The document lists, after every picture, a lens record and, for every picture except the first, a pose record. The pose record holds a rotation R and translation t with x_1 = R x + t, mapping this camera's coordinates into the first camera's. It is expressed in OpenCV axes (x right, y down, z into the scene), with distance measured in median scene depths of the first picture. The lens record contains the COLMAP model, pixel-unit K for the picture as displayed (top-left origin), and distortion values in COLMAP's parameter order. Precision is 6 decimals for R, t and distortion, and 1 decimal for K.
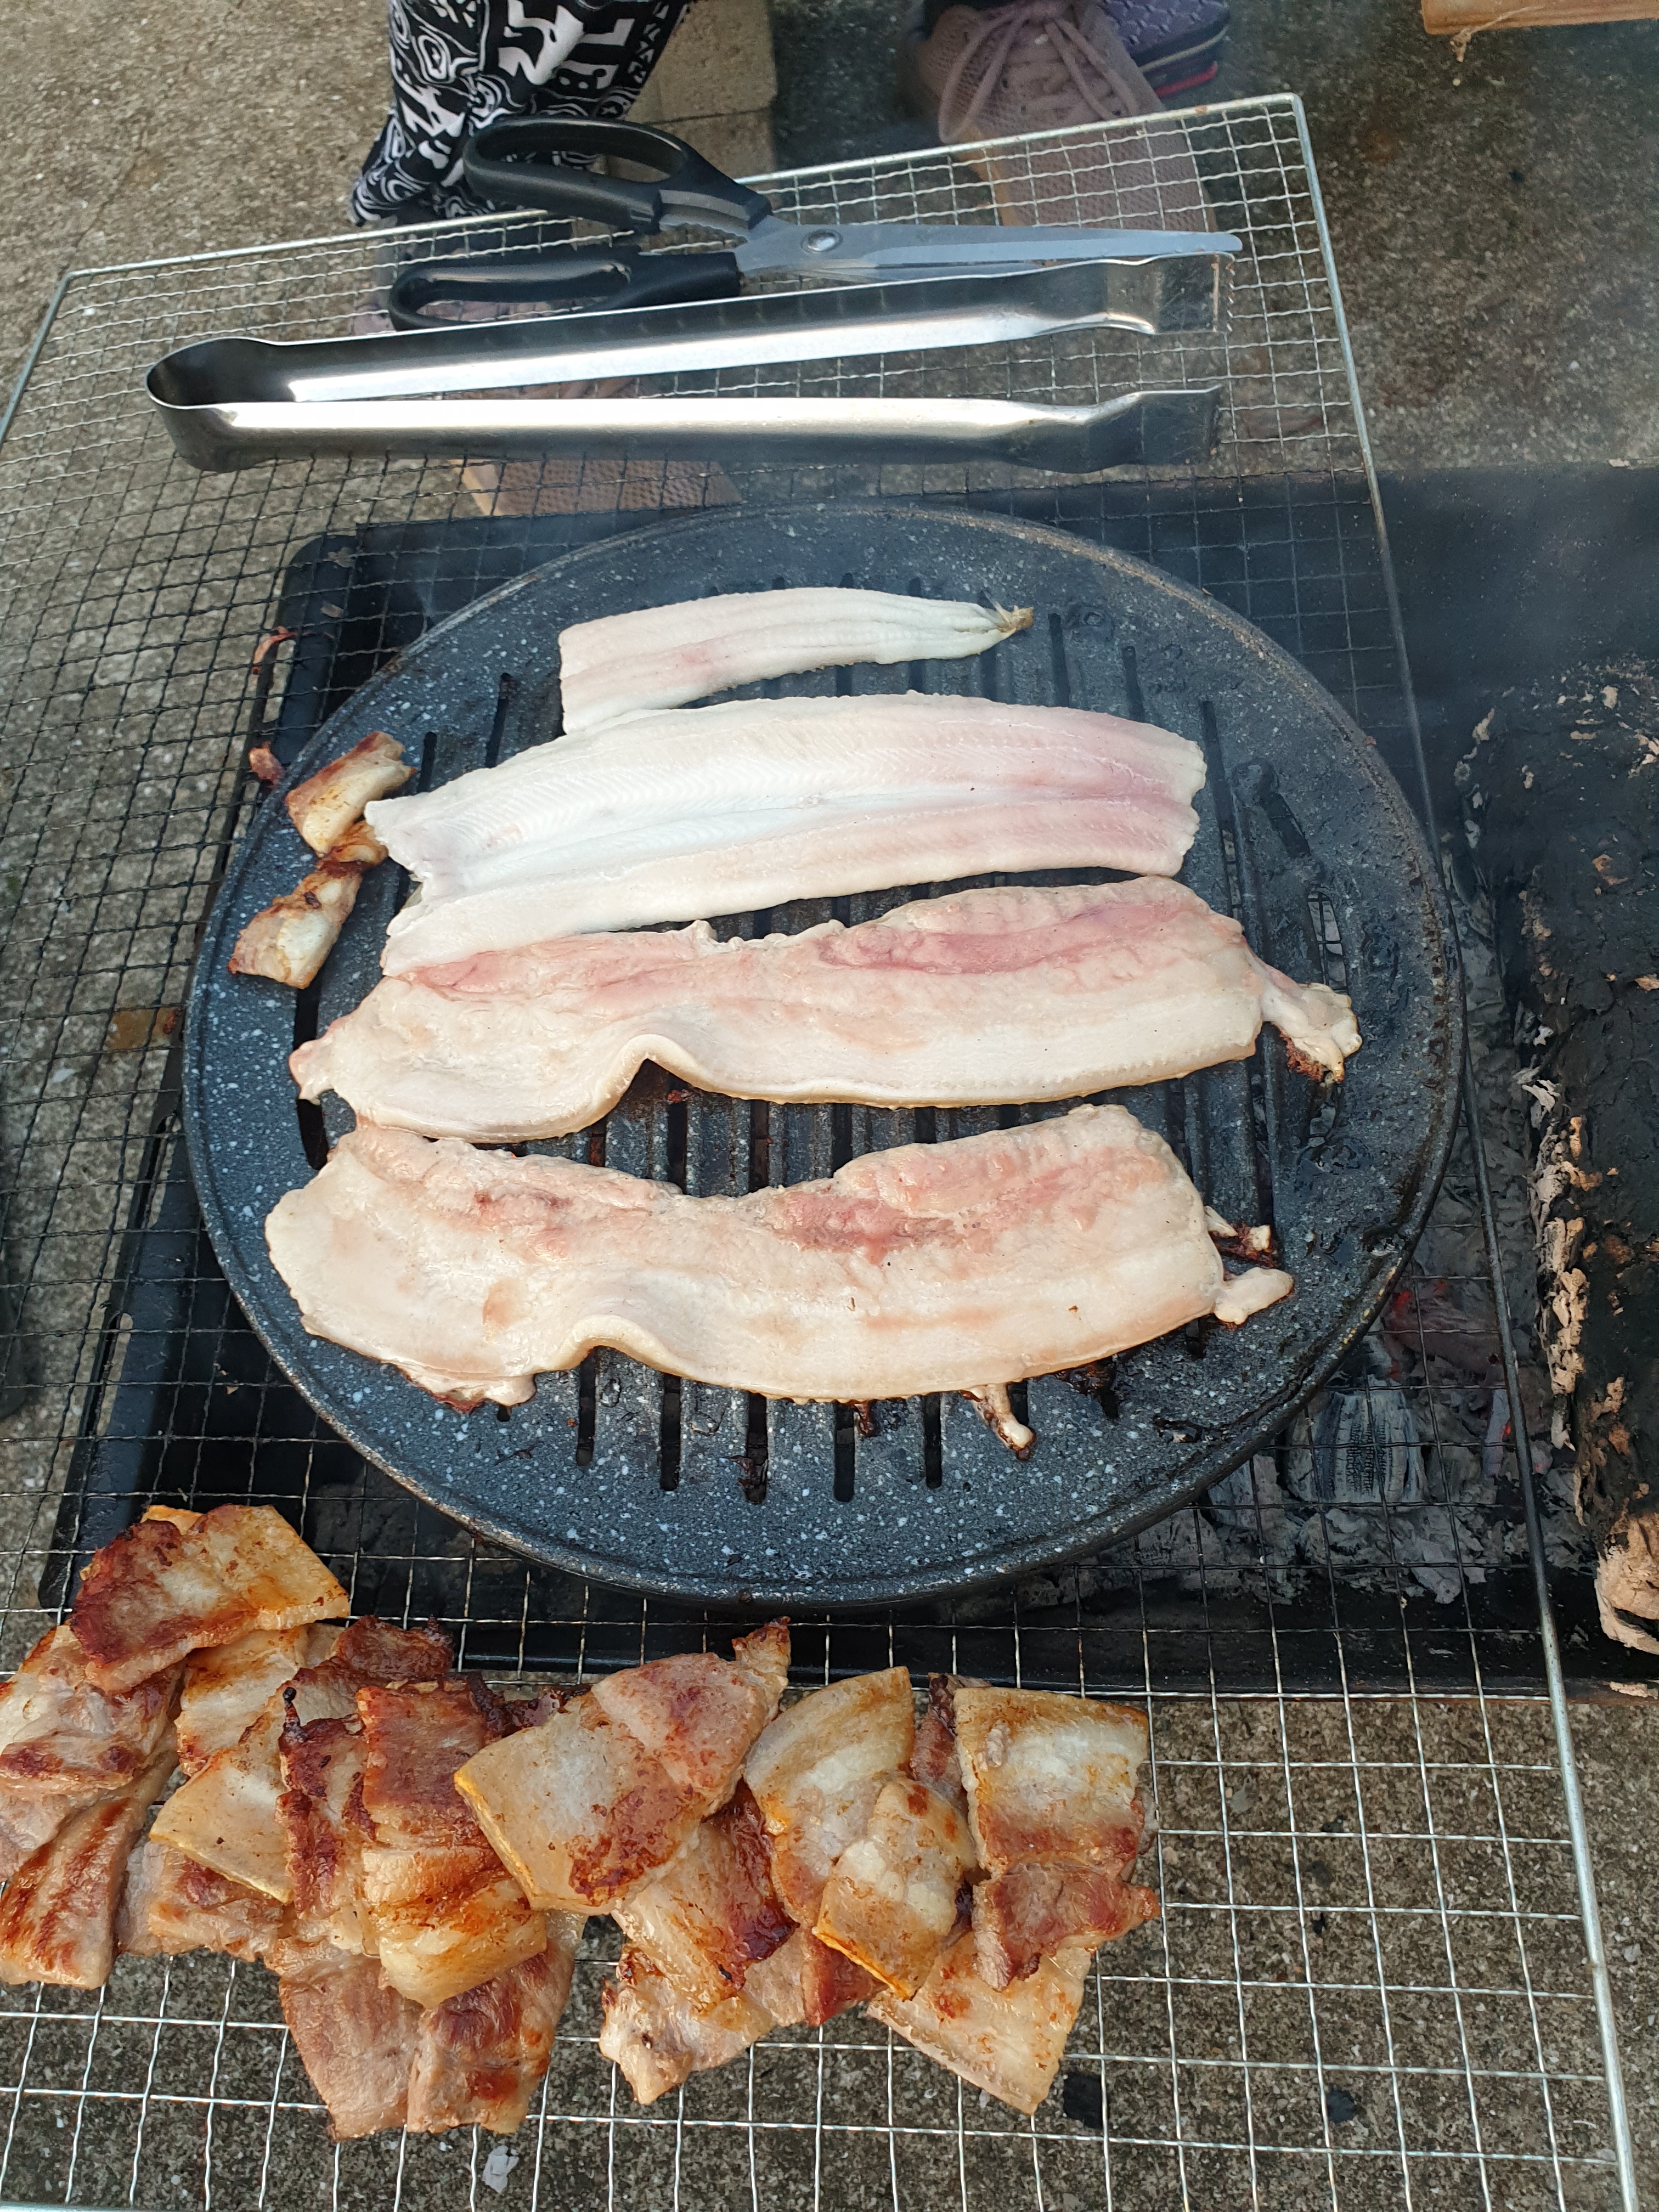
lens RADIAL K [[1638.6, 0, 829.5], [0, 1638.6, 1106.0], [0, 0, 1]] dist [-0.038907, 0.068612]
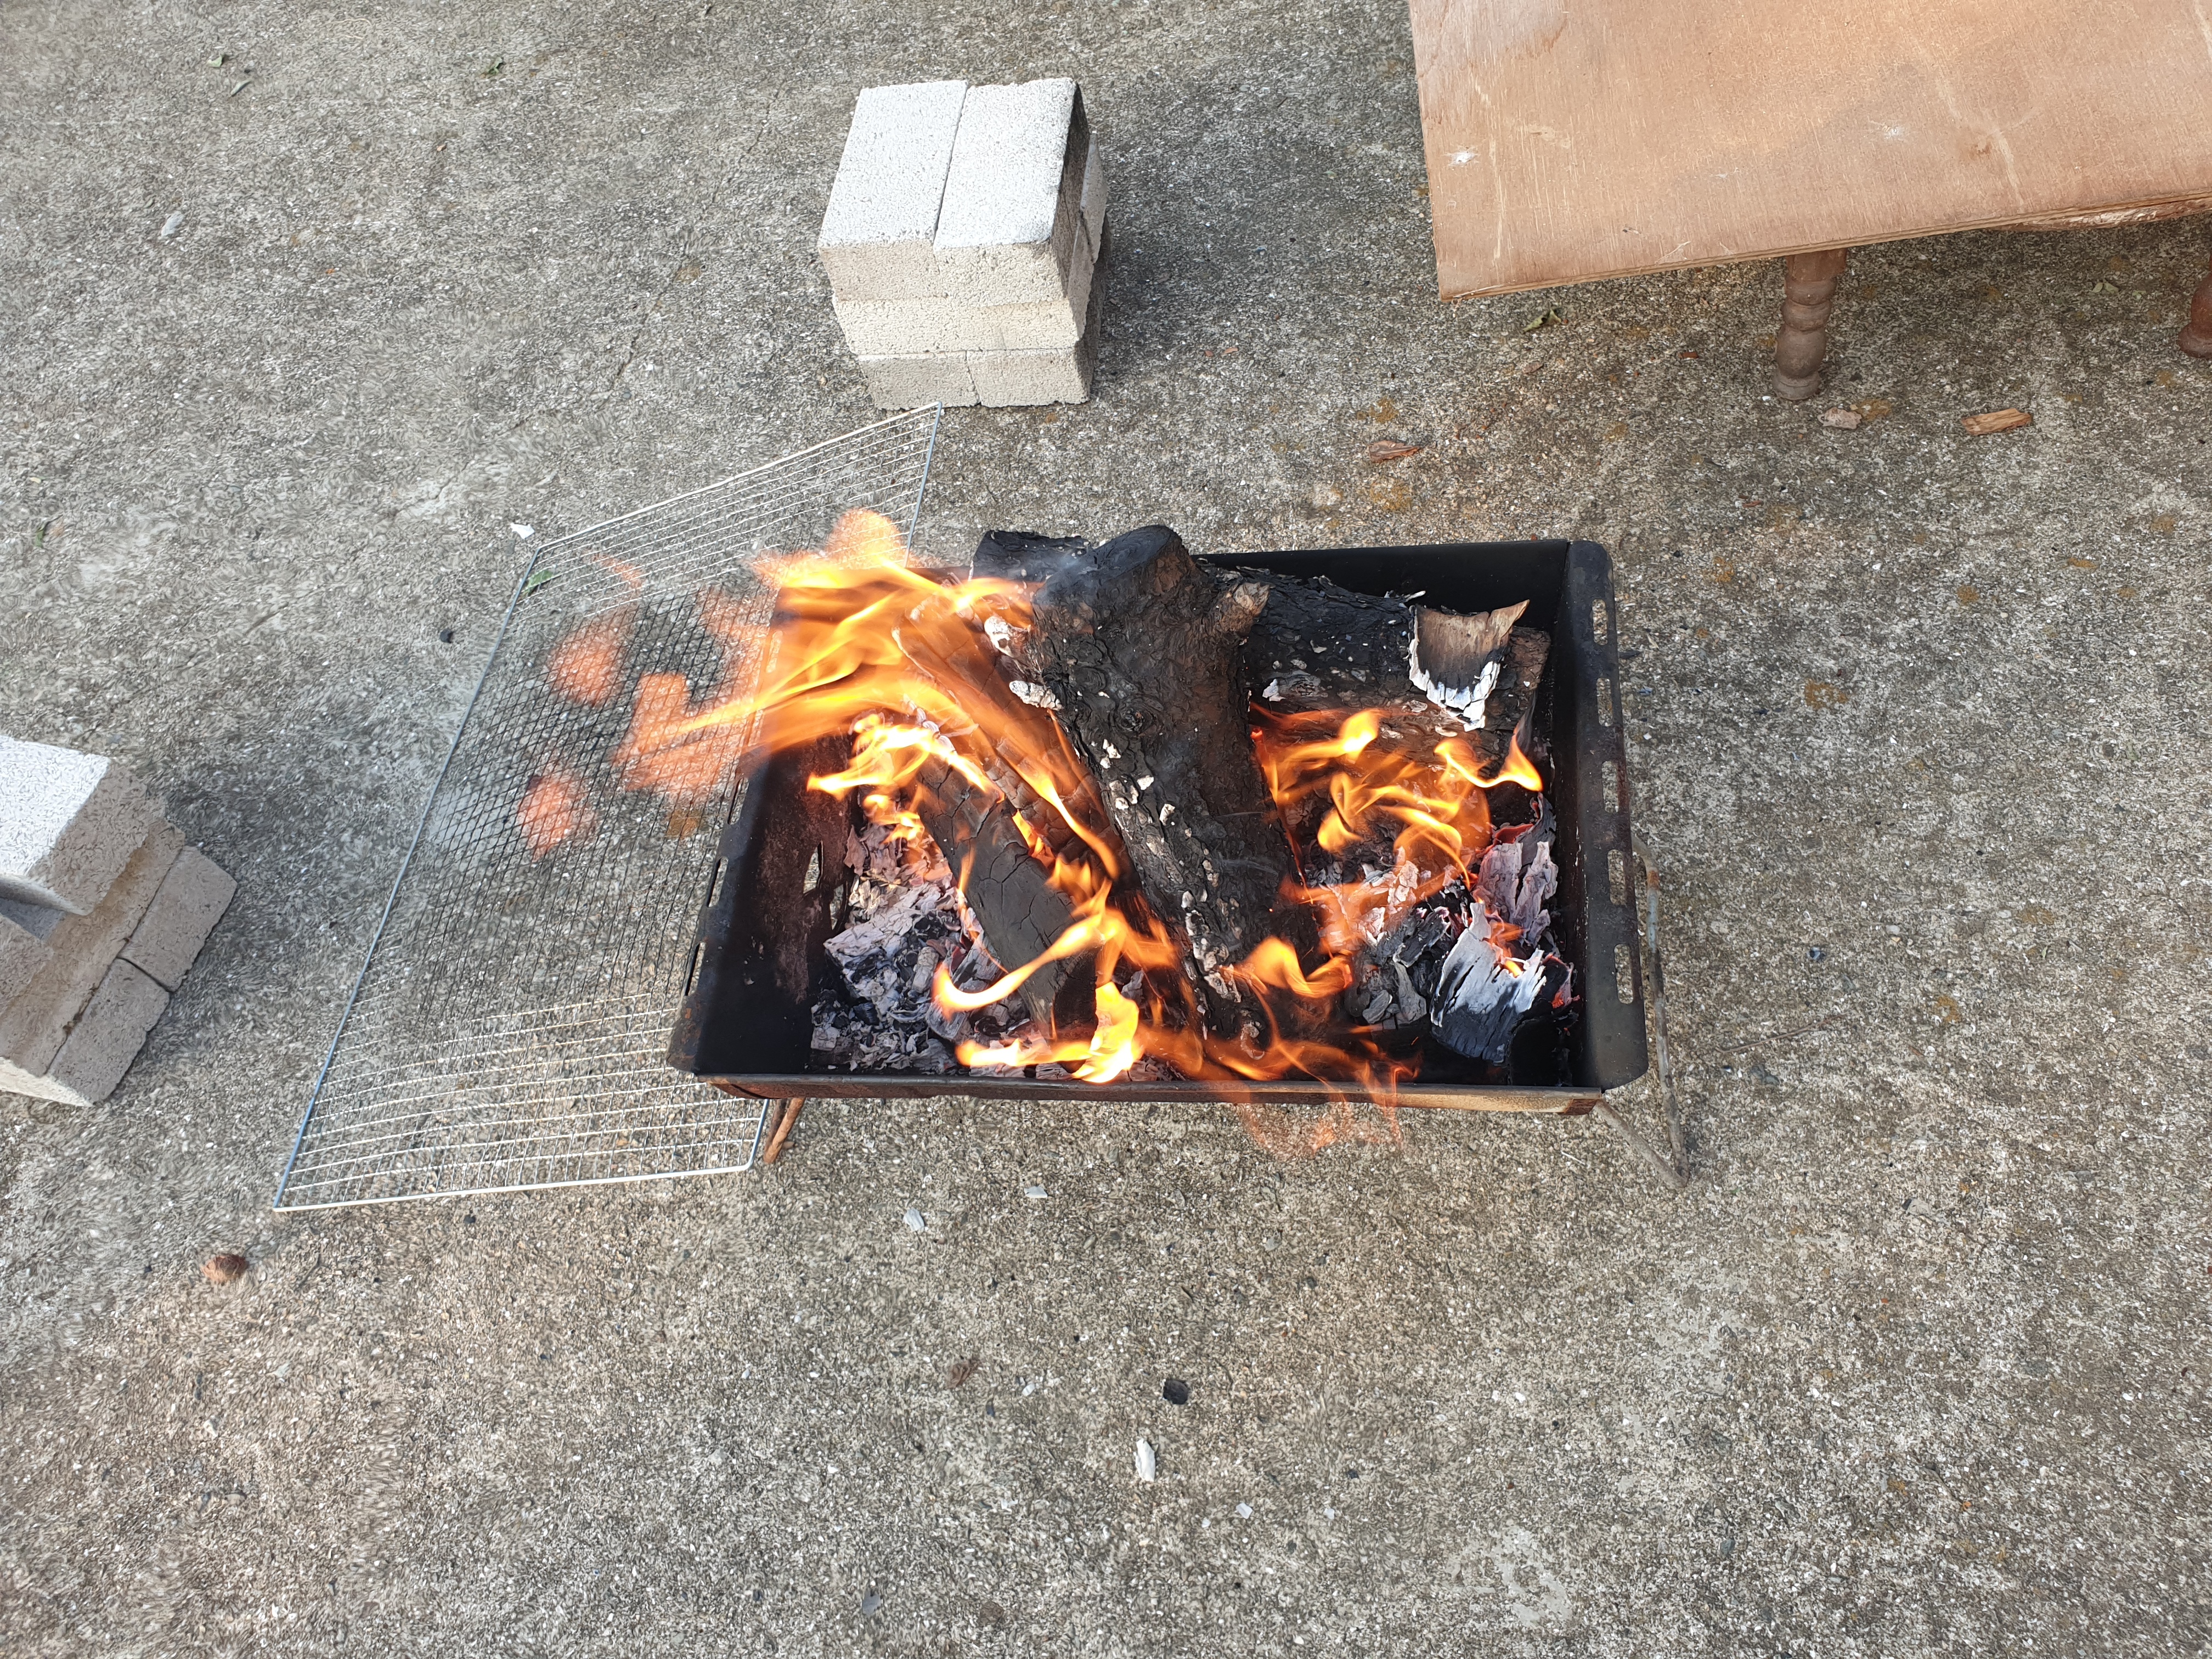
lens RADIAL K [[1638.6, 0, 1106.0], [0, 1638.6, 829.5], [0, 0, 1]] dist [-0.038907, 0.068612]
pose [[0.995343, 0.008381, -0.096034, 0.126500], [-0.014787, 0.997698, -0.066183, 0.046080], [0.095258, 0.067294, 0.993175, -0.455869]]
